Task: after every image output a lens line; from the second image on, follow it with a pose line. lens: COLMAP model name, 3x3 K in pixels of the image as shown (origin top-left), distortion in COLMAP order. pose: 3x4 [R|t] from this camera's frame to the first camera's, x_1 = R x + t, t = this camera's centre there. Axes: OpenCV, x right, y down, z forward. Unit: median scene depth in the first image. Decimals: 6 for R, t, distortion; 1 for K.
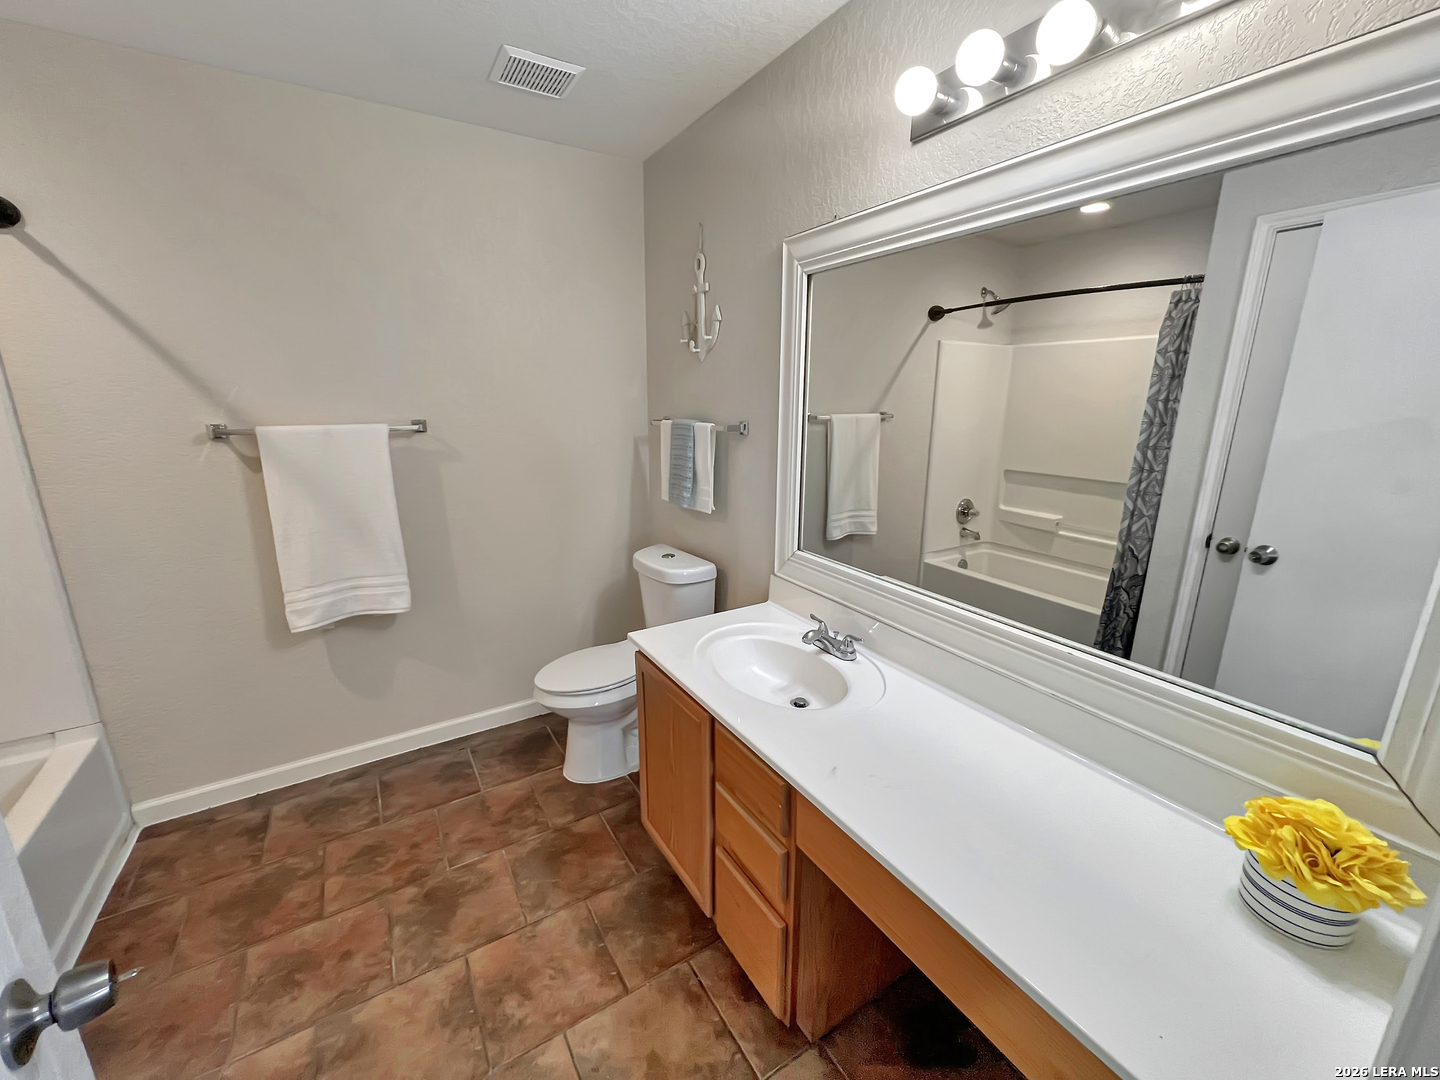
lens RADIAL K [[580.3, 0, 733.4], [0, 580.3, 541.5], [0, 0, 1]] dist [-0.001886, 0.000508]
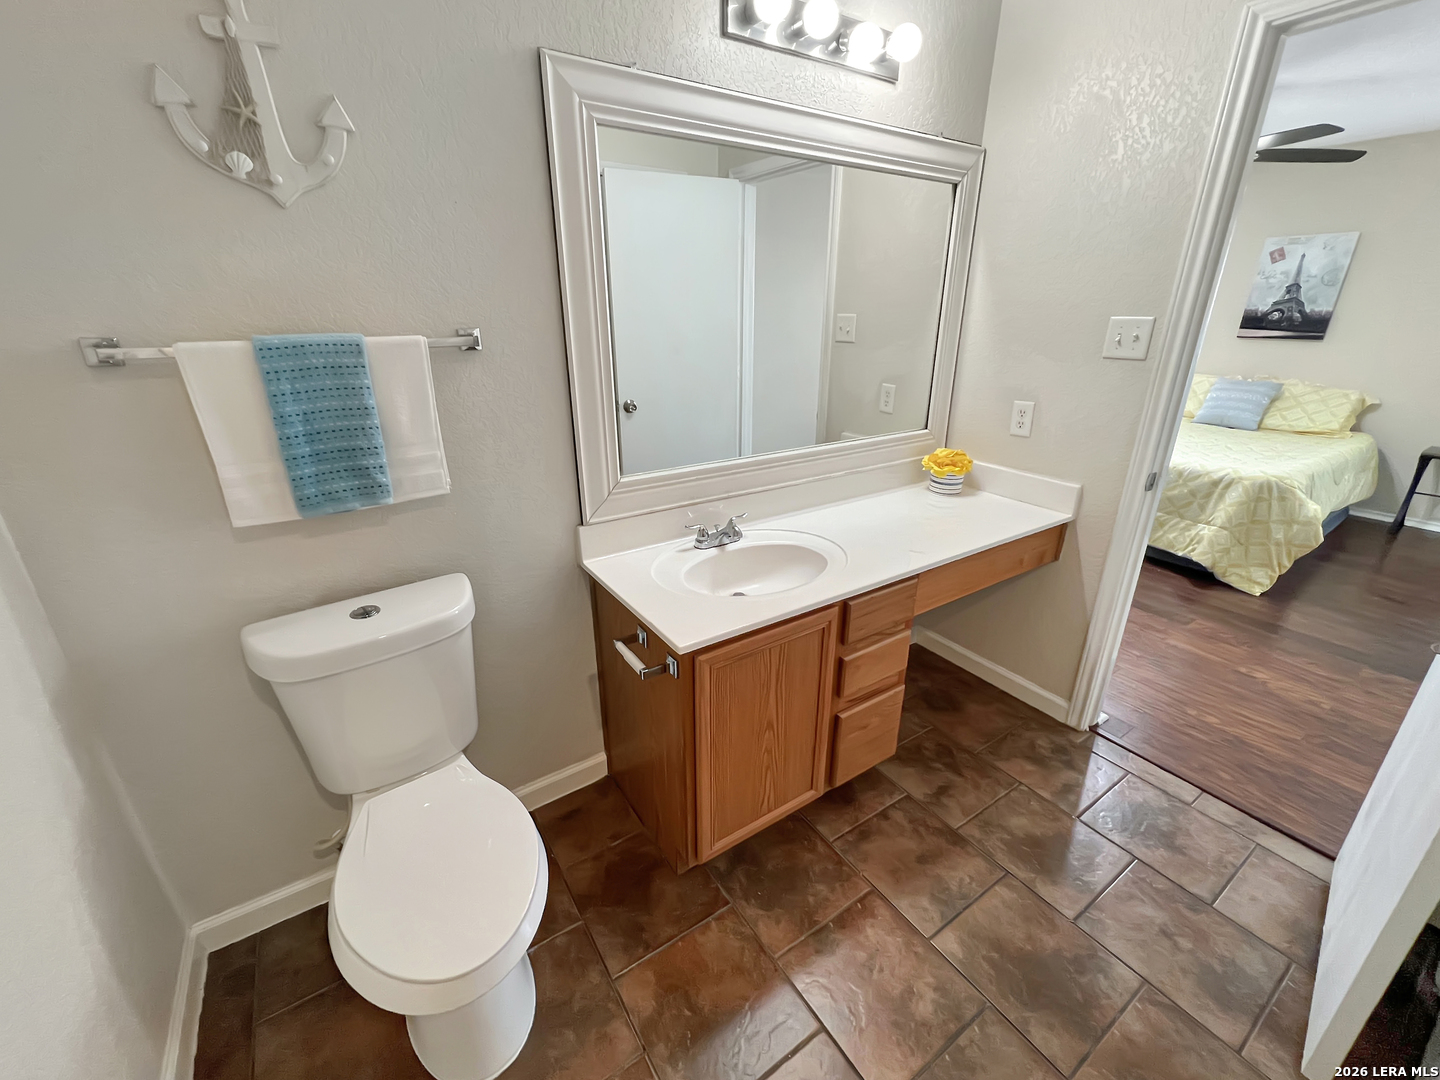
lens RADIAL K [[580.3, 0, 728.6], [0, 580.3, 528.0], [0, 0, 1]] dist [-0.001886, 0.000508]
pose [[-0.007807, -0.364383, 0.931216, -0.853476], [0.245358, 0.902079, 0.355039, -0.219329], [-0.969401, 0.231253, 0.082361, 0.956177]]
